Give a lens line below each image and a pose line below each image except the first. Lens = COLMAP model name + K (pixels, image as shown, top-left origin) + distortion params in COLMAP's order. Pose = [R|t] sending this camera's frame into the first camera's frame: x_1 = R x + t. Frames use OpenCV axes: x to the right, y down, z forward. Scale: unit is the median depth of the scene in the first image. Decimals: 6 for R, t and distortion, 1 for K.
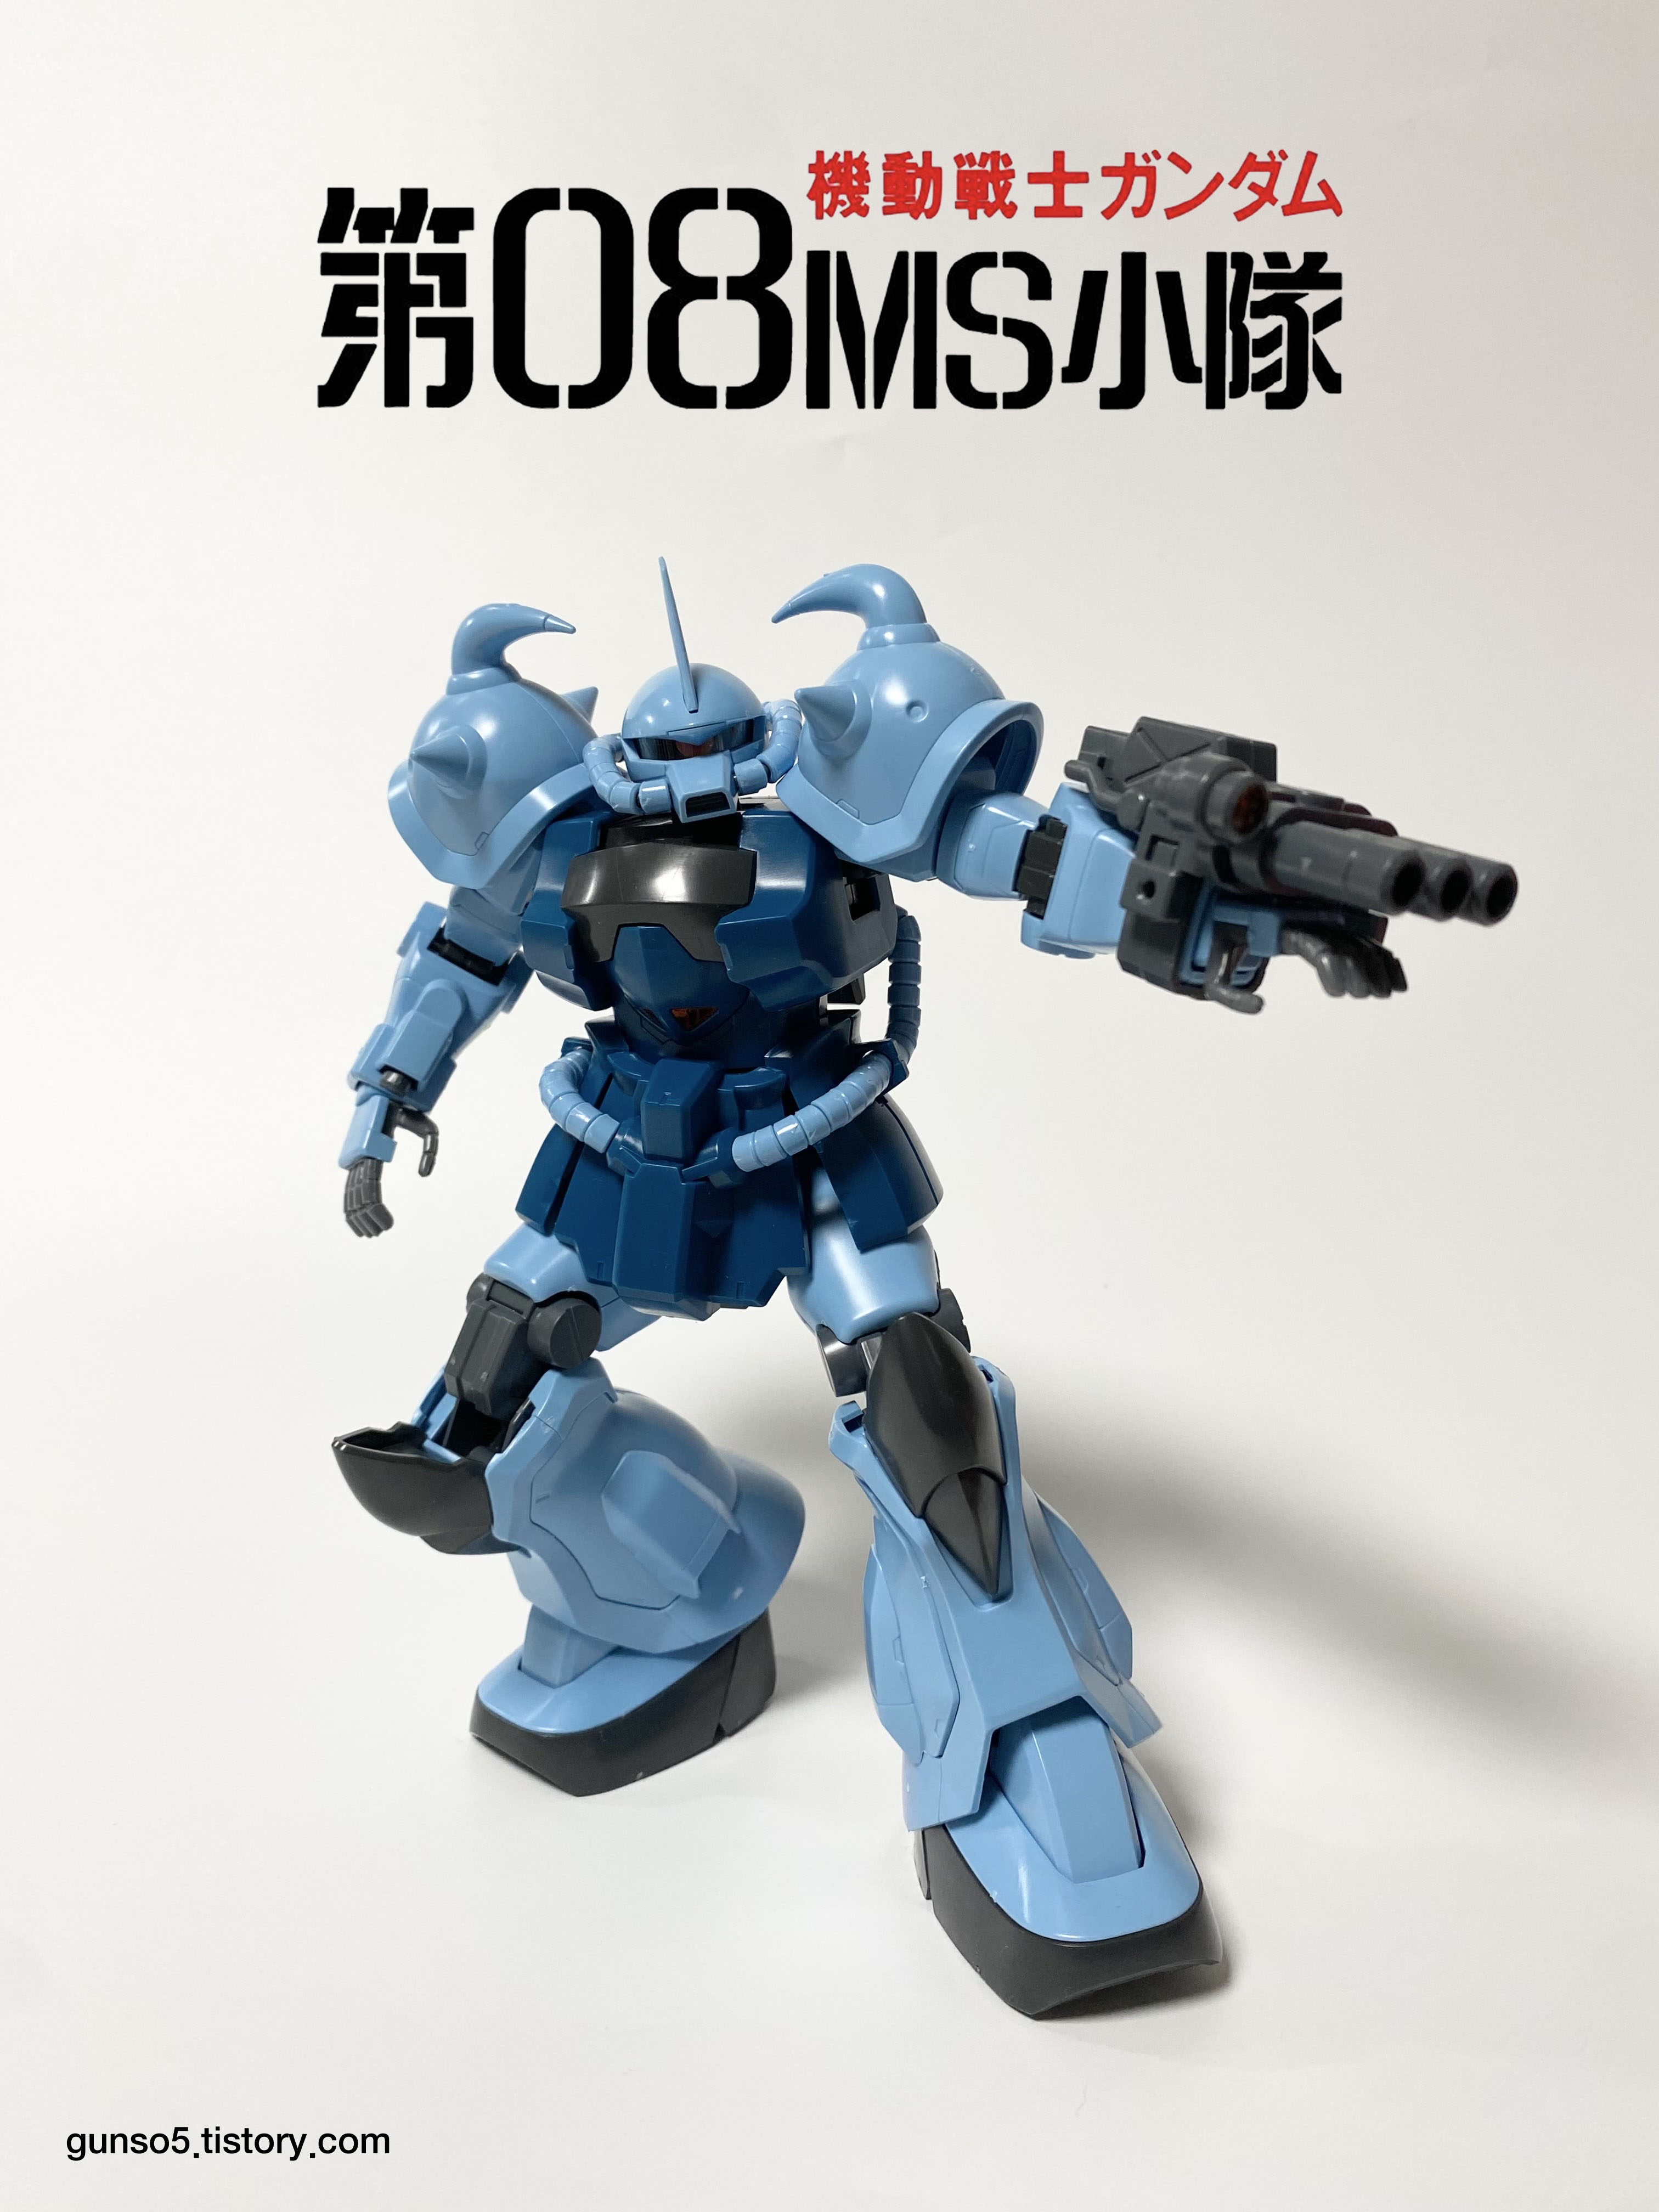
lens RADIAL K [[1665.4, 0, 829.5], [0, 1665.4, 1106.0], [0, 0, 1]] dist [0.074203, -0.000655]
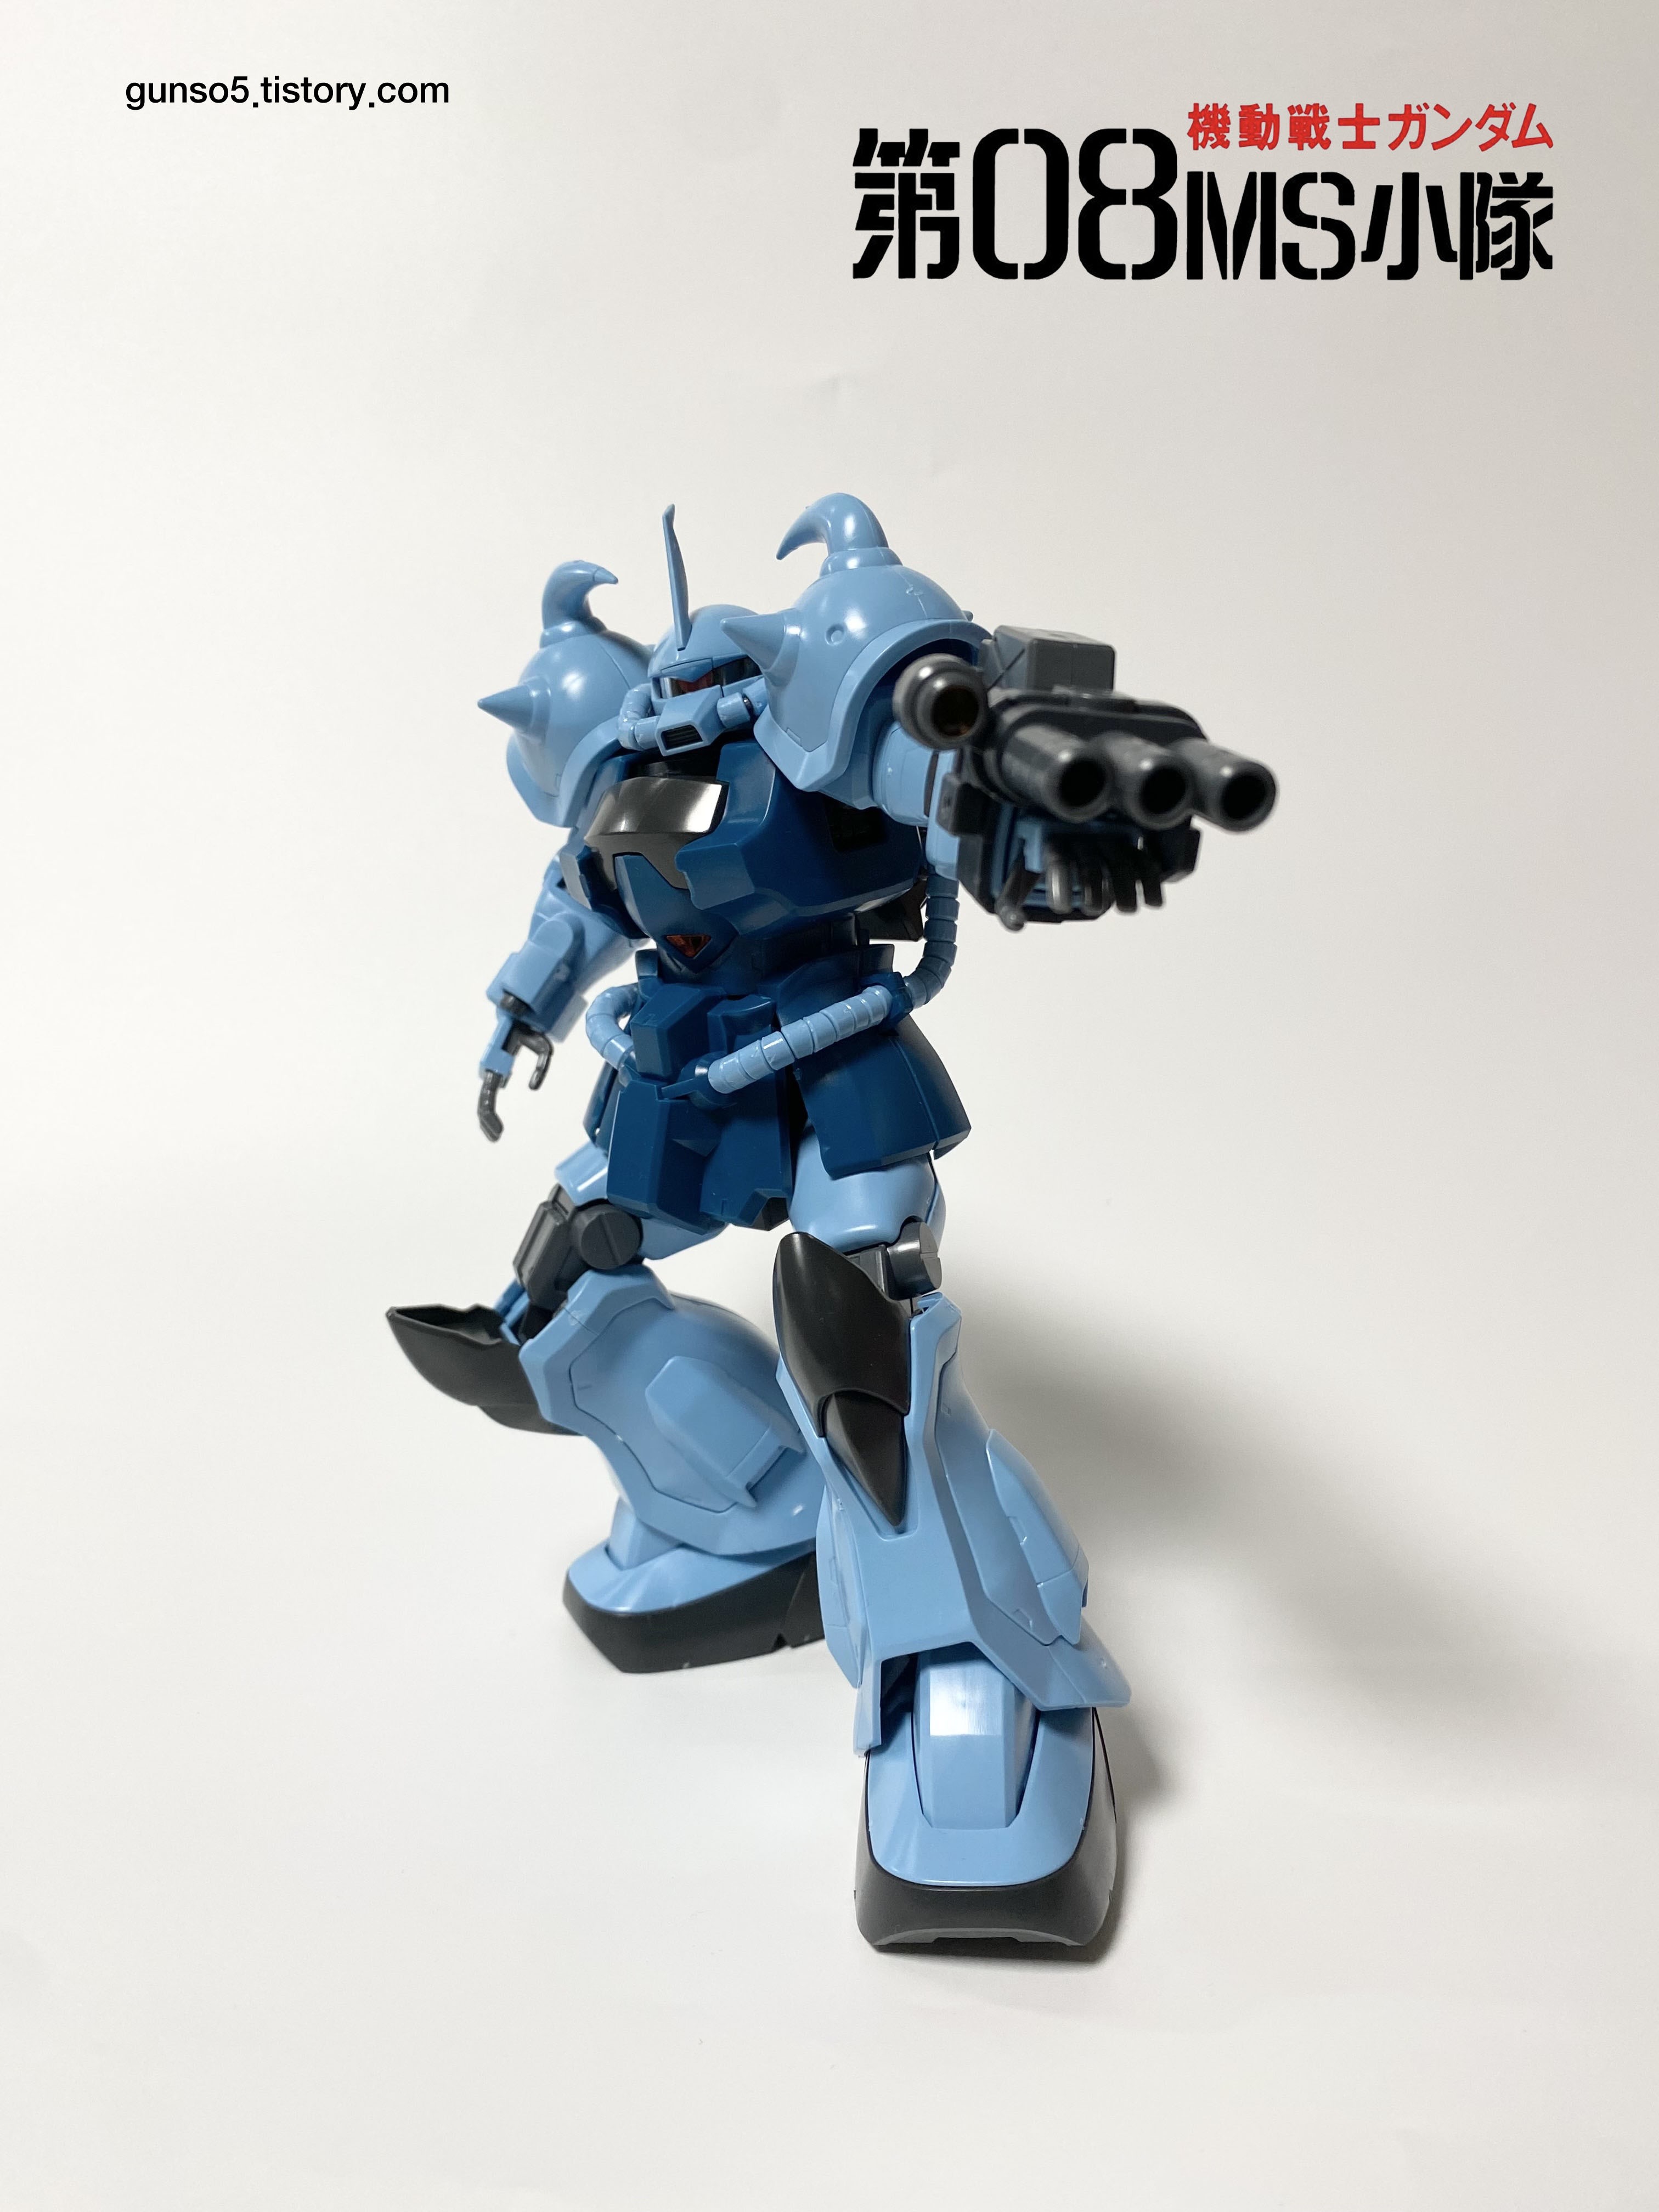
lens RADIAL K [[1665.4, 0, 829.5], [0, 1665.4, 1106.0], [0, 0, 1]] dist [0.074203, -0.000655]
pose [[0.923960, 0.050624, -0.379124, 0.384355], [-0.046483, 0.998717, 0.020072, 0.022920], [0.379654, -0.000923, 0.925128, 0.058200]]
